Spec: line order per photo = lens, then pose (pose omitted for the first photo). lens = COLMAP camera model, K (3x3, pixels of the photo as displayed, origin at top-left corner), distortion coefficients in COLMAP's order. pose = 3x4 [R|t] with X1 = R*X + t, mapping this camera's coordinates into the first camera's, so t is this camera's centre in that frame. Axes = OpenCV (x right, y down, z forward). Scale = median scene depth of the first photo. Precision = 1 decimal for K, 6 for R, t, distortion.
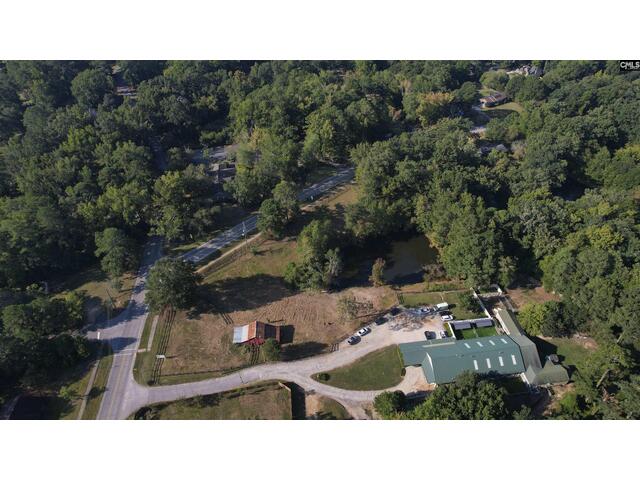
lens RADIAL K [[411.9, 0, 322.8], [0, 411.9, 237.0], [0, 0, 1]] dist [-0.078153, 0.068399]
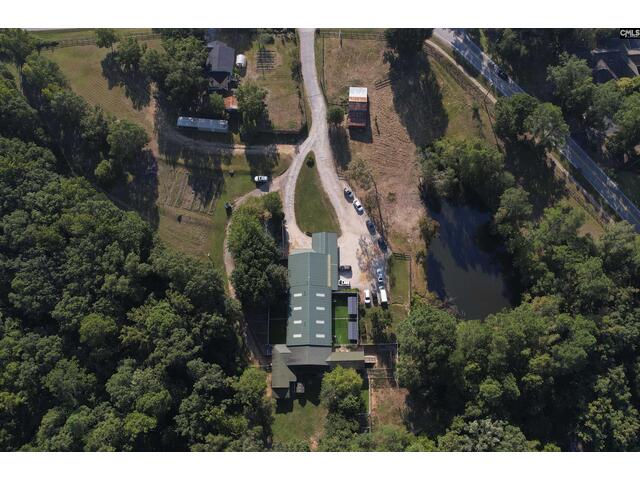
lens RADIAL K [[473.8, 0, 323.4], [0, 473.8, 249.3], [0, 0, 1]] dist [-0.050090, 0.002160]
pose [[-0.123733, 0.956690, -0.263503, 0.492666], [-0.641703, 0.125406, 0.756631, -0.547224], [0.756907, 0.262711, 0.598394, 0.268837]]
